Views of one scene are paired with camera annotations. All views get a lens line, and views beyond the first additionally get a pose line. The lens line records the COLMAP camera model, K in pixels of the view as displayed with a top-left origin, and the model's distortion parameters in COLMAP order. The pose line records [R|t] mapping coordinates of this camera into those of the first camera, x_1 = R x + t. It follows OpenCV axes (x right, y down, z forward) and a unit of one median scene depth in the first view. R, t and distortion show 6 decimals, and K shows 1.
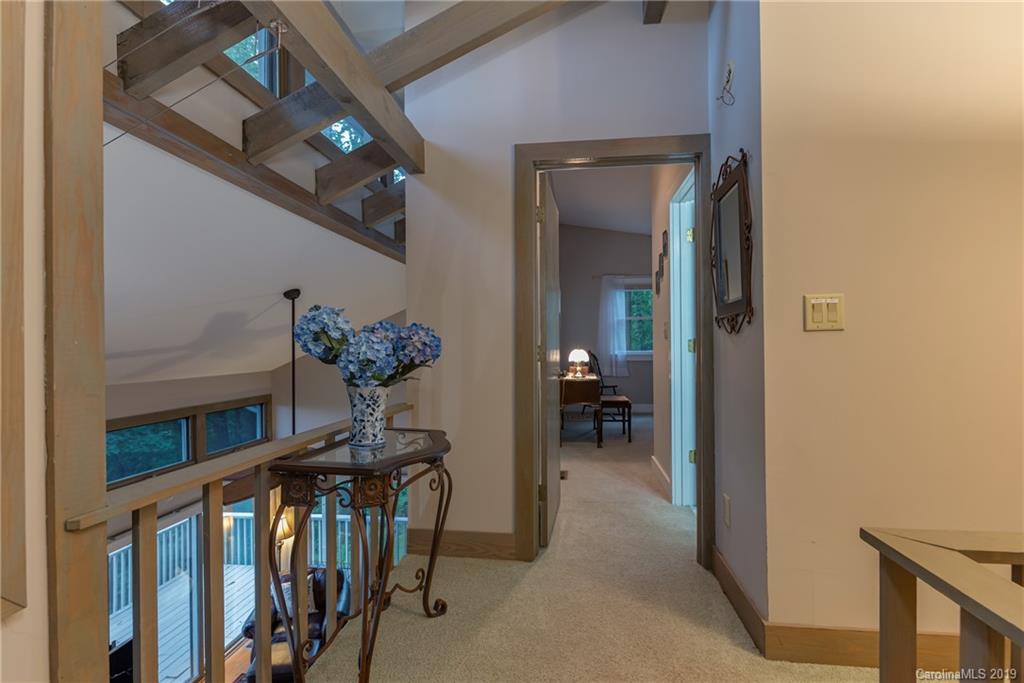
lens RADIAL K [[447.1, 0, 512.3], [0, 447.1, 341.8], [0, 0, 1]] dist [-0.001668, -0.001642]
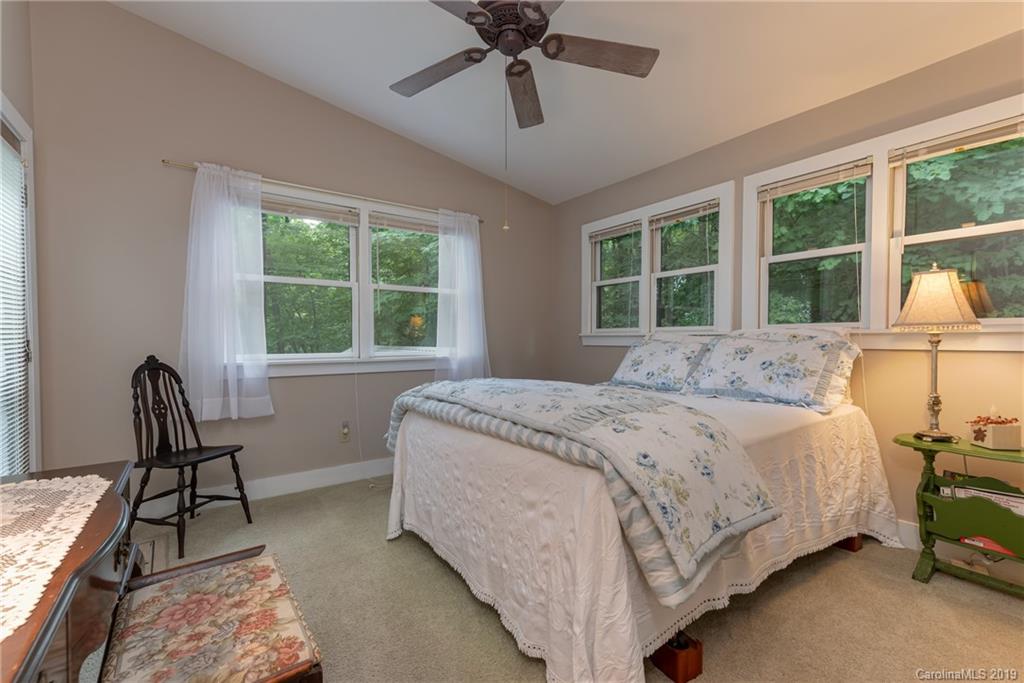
lens RADIAL K [[438.8, 0, 510.8], [0, 438.8, 342.1], [0, 0, 1]] dist [0.006519, 0.000404]
pose [[0.724006, 0.003357, 0.689786, 0.134632], [-0.007170, 0.999971, 0.002659, 0.005130], [-0.689757, -0.006871, 0.724009, 0.537613]]
